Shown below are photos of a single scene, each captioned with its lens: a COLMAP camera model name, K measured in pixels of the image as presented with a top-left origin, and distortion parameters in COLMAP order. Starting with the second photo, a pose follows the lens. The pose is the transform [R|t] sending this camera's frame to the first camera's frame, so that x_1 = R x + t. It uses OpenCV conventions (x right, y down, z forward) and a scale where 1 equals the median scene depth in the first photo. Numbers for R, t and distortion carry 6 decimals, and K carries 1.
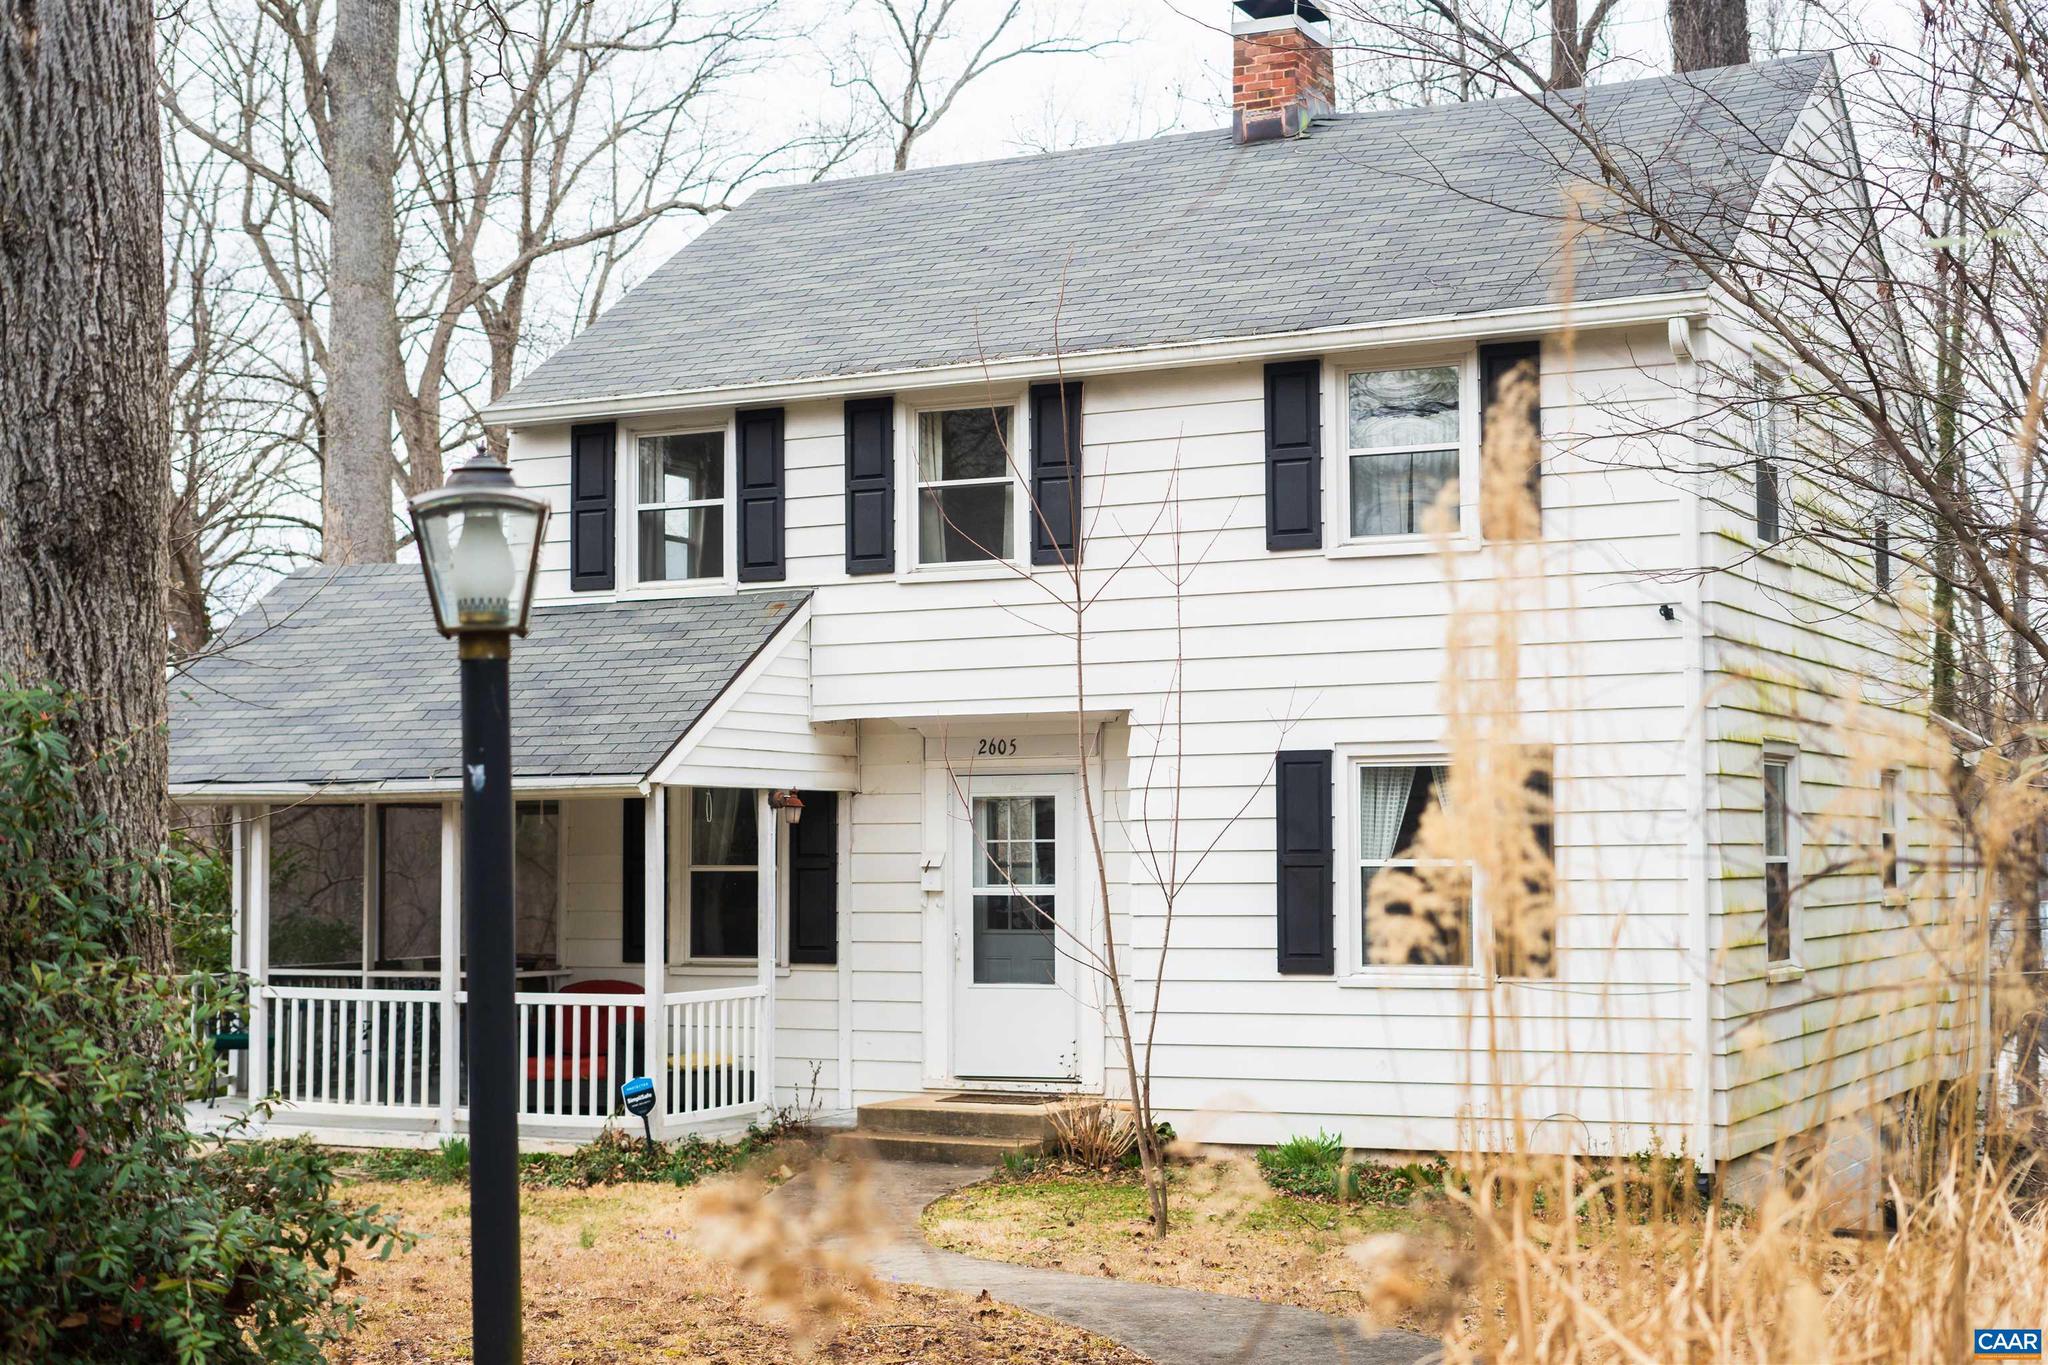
lens RADIAL K [[2940.2, 0, 1024.5], [0, 2940.2, 680.3], [0, 0, 1]] dist [-0.015506, 0.000000]
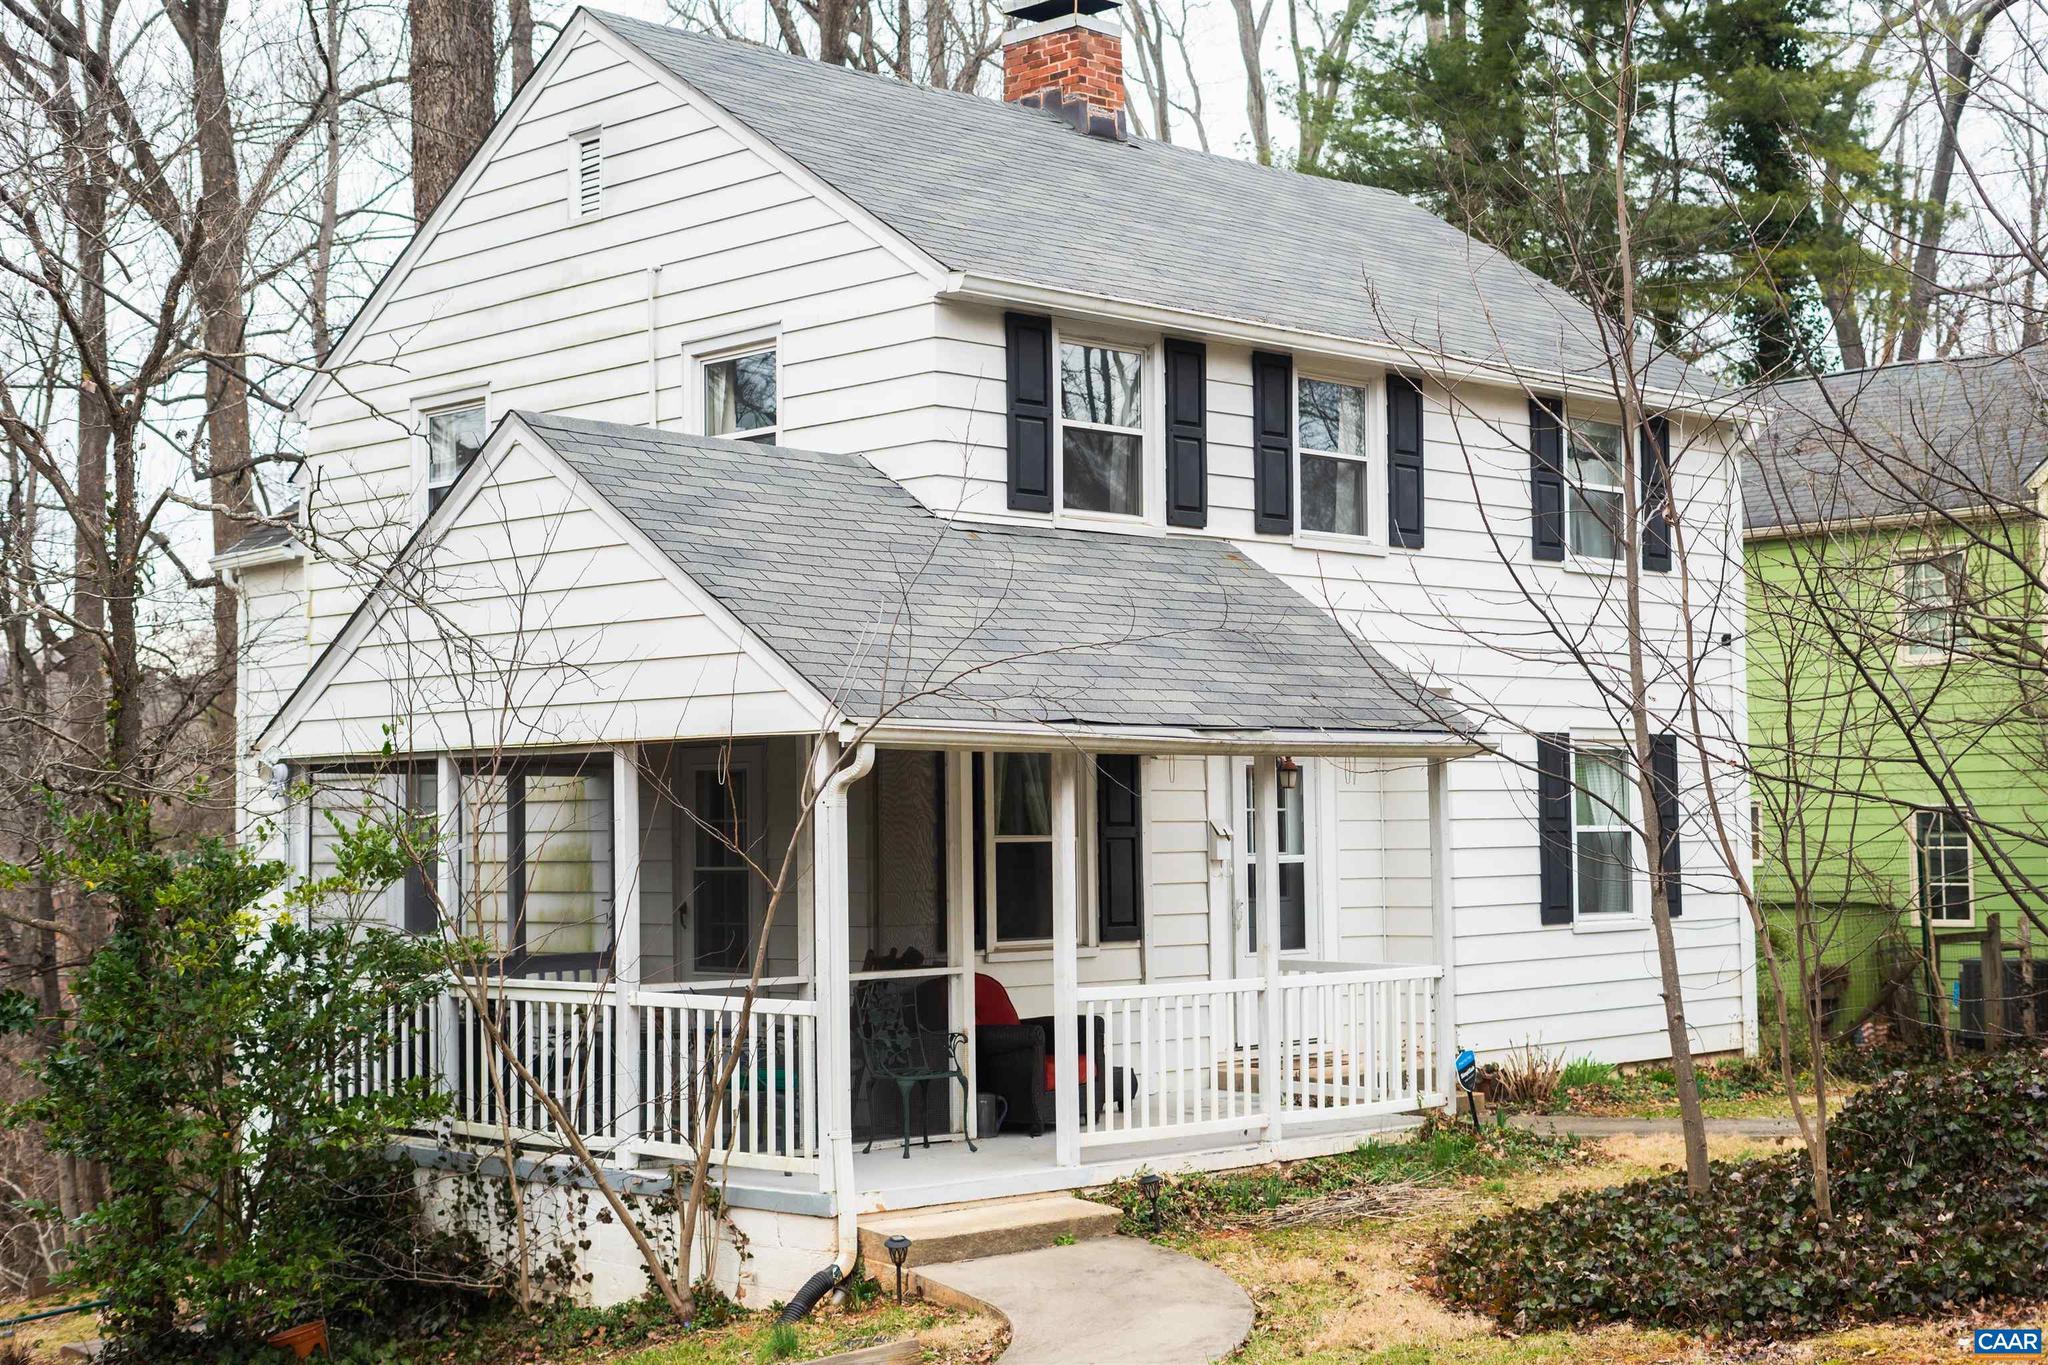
lens RADIAL K [[2940.2, 0, 1026.1], [0, 2940.2, 681.4], [0, 0, 1]] dist [-0.015506, 0.000000]
pose [[0.304442, 0.036147, 0.951845, -0.997373], [-0.064776, 0.997752, -0.017172, 0.034073], [-0.950326, -0.056429, 0.306099, 0.777436]]
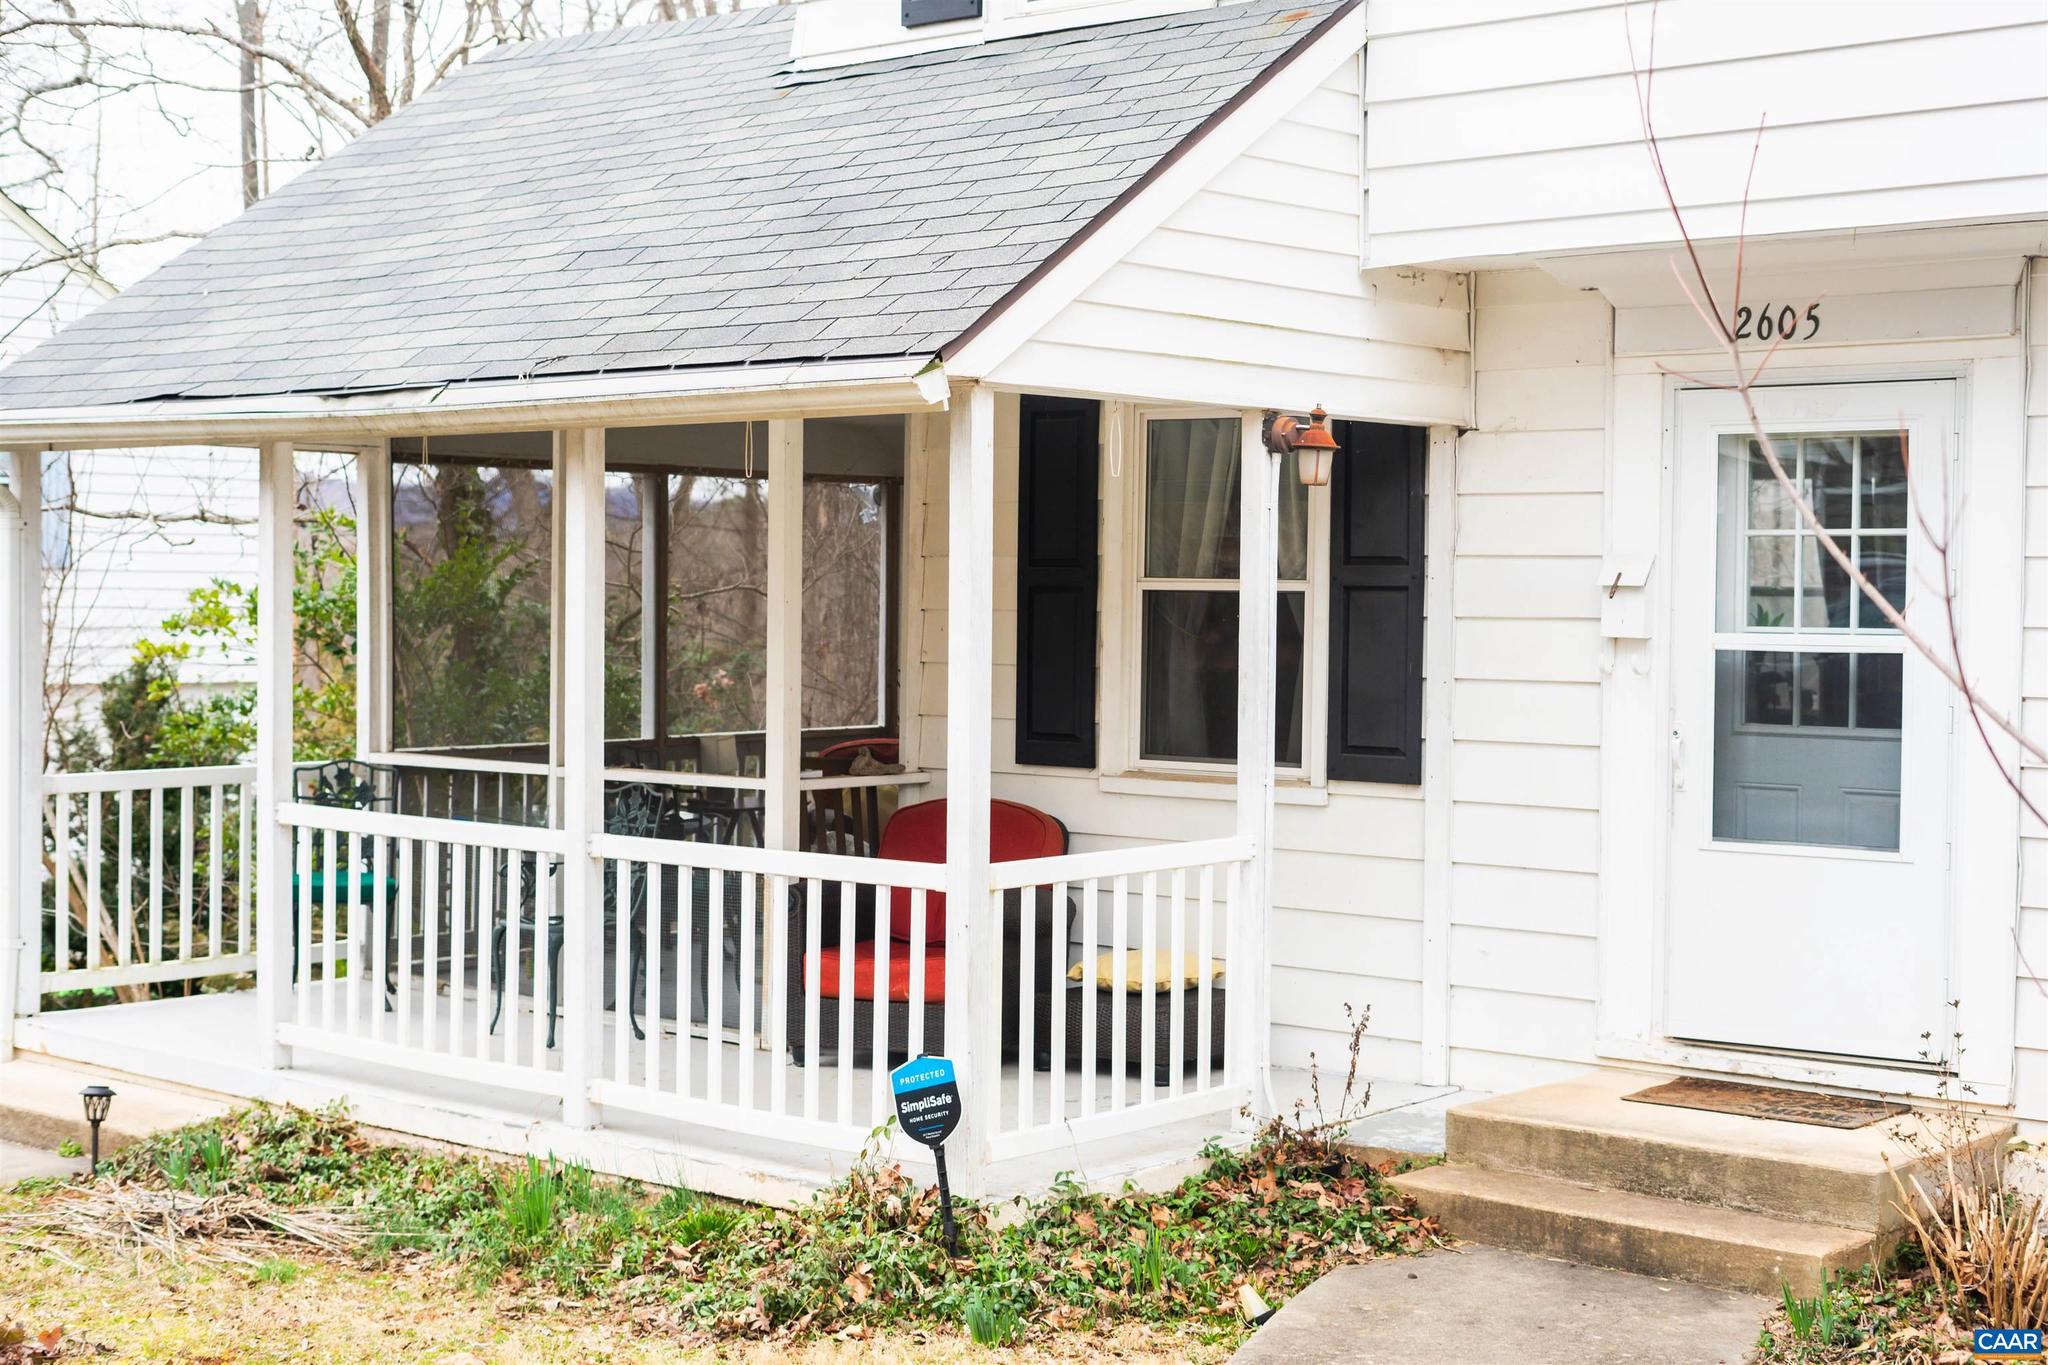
lens RADIAL K [[2940.2, 0, 1038.4], [0, 2940.2, 682.8], [0, 0, 1]] dist [-0.015506, 0.000000]
pose [[0.972263, 0.021402, -0.232911, -0.013464], [0.000292, 0.995693, 0.092709, 0.036200], [0.233892, -0.090206, 0.968069, 0.537440]]
